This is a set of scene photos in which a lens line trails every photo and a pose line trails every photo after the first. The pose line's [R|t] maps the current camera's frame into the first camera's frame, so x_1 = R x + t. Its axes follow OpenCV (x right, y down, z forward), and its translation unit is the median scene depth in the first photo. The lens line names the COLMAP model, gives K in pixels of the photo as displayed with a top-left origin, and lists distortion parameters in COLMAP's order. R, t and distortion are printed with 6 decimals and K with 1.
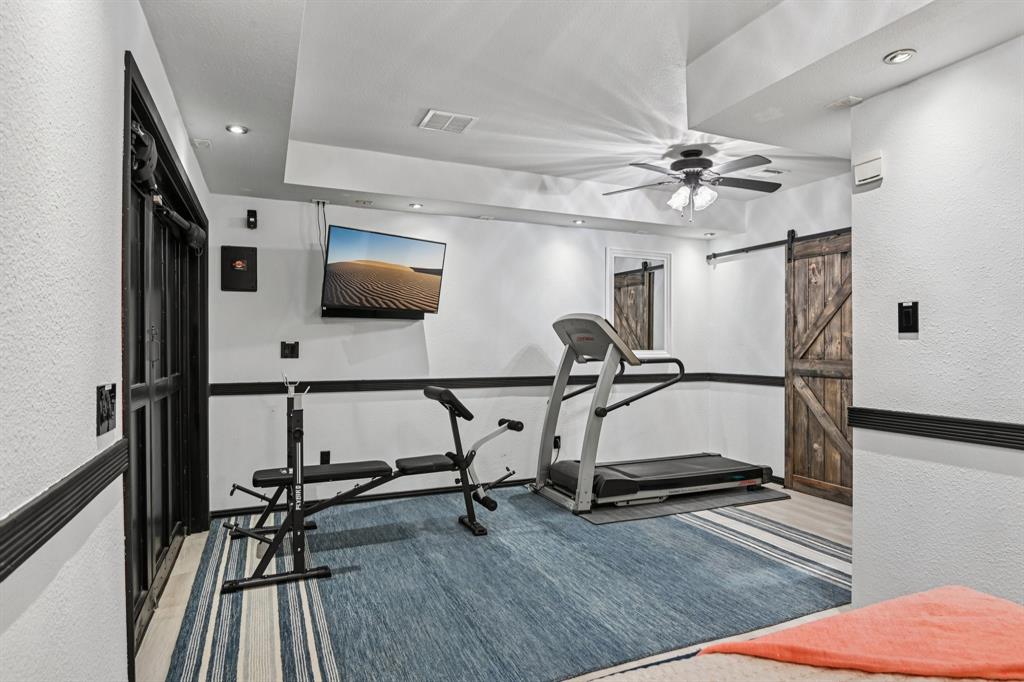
lens RADIAL K [[576.3, 0, 510.5], [0, 576.3, 341.8], [0, 0, 1]] dist [-0.003985, -0.008490]
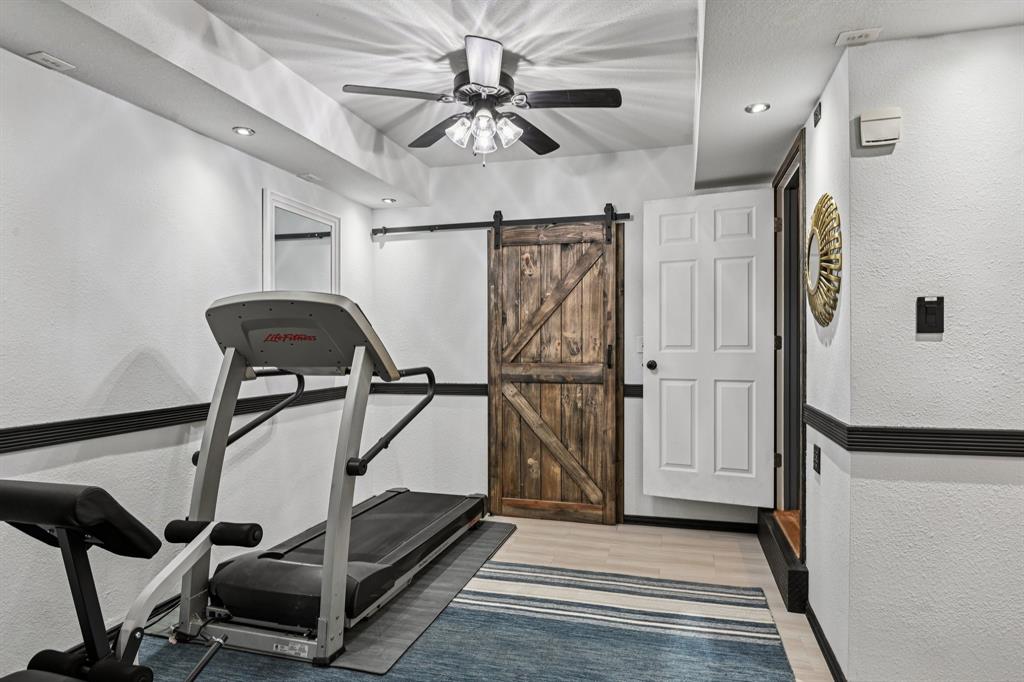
lens RADIAL K [[576.3, 0, 518.3], [0, 576.3, 346.5], [0, 0, 1]] dist [-0.003985, -0.008490]
pose [[0.622461, -0.006651, 0.782622, -0.172014], [-0.000463, 0.999961, 0.008866, -0.001803], [-0.782651, -0.005882, 0.622434, 0.478209]]
